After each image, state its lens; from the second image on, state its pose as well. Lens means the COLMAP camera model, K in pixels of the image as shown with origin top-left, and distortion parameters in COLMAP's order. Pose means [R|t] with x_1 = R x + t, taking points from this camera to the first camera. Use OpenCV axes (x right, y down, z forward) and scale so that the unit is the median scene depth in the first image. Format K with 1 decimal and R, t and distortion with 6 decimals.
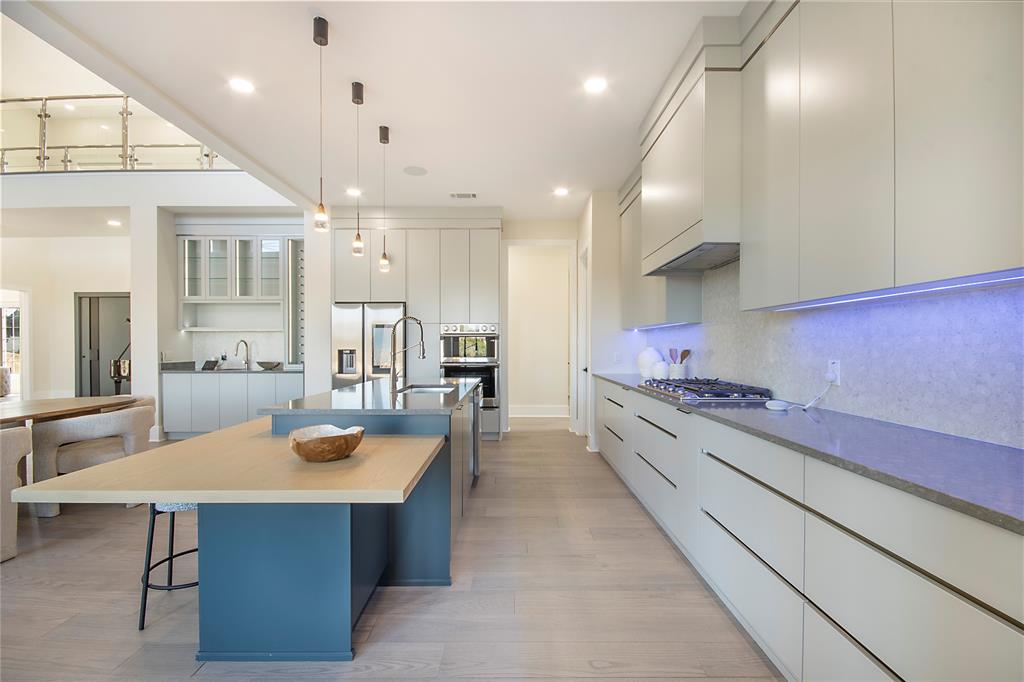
lens RADIAL K [[449.0, 0, 516.3], [0, 449.0, 345.7], [0, 0, 1]] dist [0.005913, -0.007673]
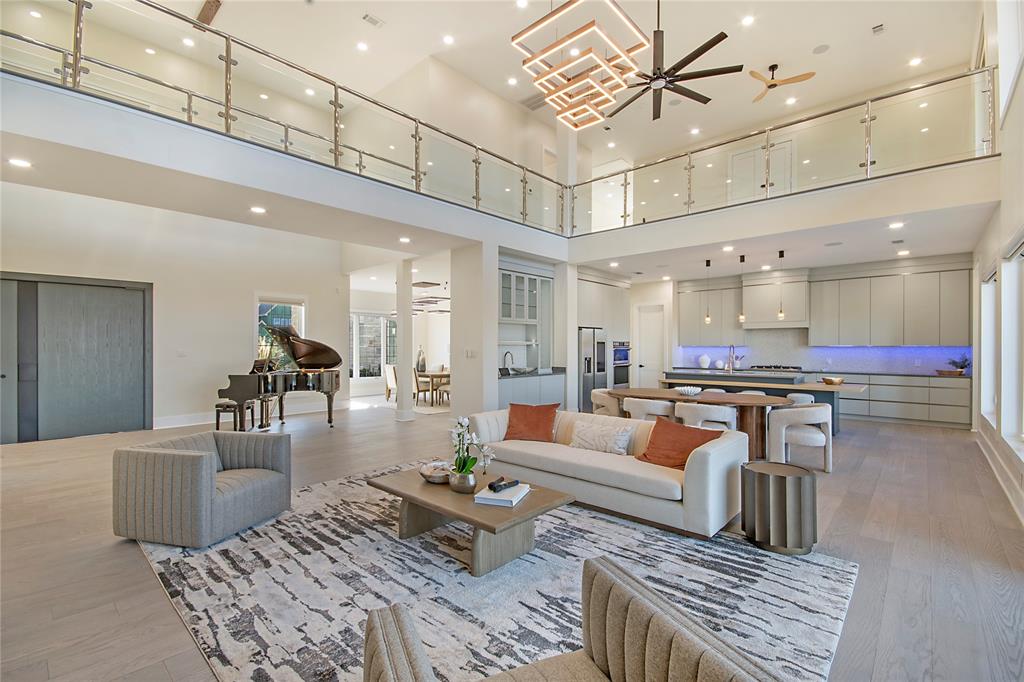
lens RADIAL K [[451.5, 0, 513.1], [0, 451.5, 345.0], [0, 0, 1]] dist [-0.009727, 0.000069]
pose [[0.674802, 0.003234, 0.737991, -1.701459], [-0.002229, 0.999995, -0.002344, -0.031019], [-0.737995, -0.000063, 0.674806, 0.123218]]
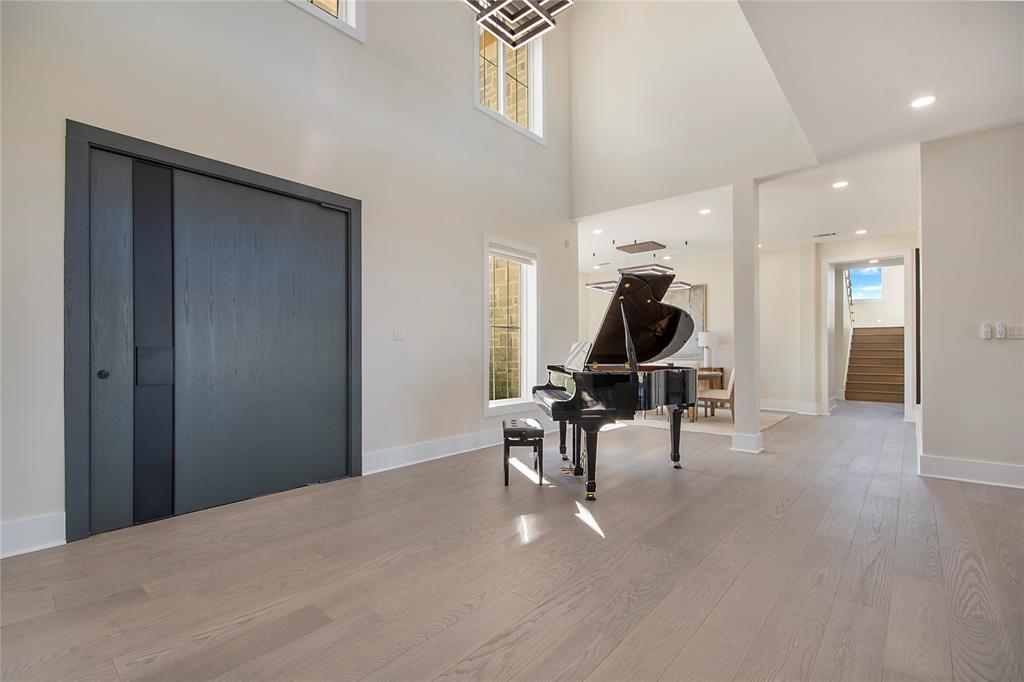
lens RADIAL K [[452.5, 0, 512.0], [0, 452.5, 341.0], [0, 0, 1]] dist [0.017564, -0.016457]
pose [[0.659774, 0.015722, 0.751299, -1.821085], [-0.006845, 0.999865, -0.014913, 0.016117], [-0.751433, 0.004697, 0.659793, 1.151467]]
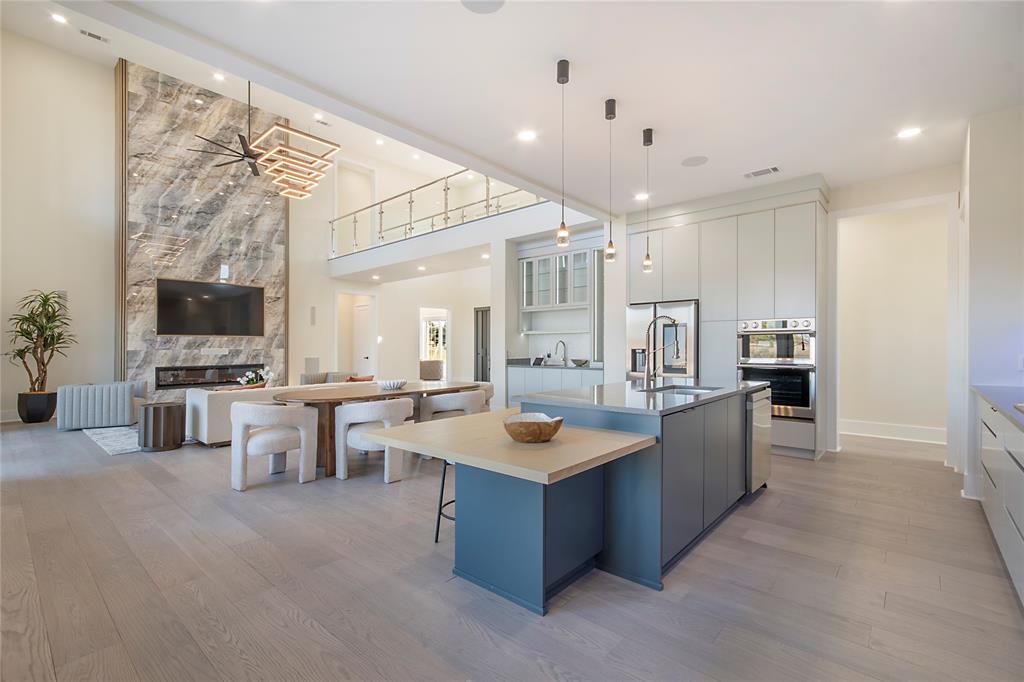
lens RADIAL K [[454.9, 0, 516.3], [0, 454.9, 343.9], [0, 0, 1]] dist [0.015852, -0.000376]
pose [[0.755642, -0.005737, -0.654959, 0.097568], [0.004495, 0.999984, -0.003574, -0.000380], [0.654969, -0.000243, 0.755656, 0.015907]]
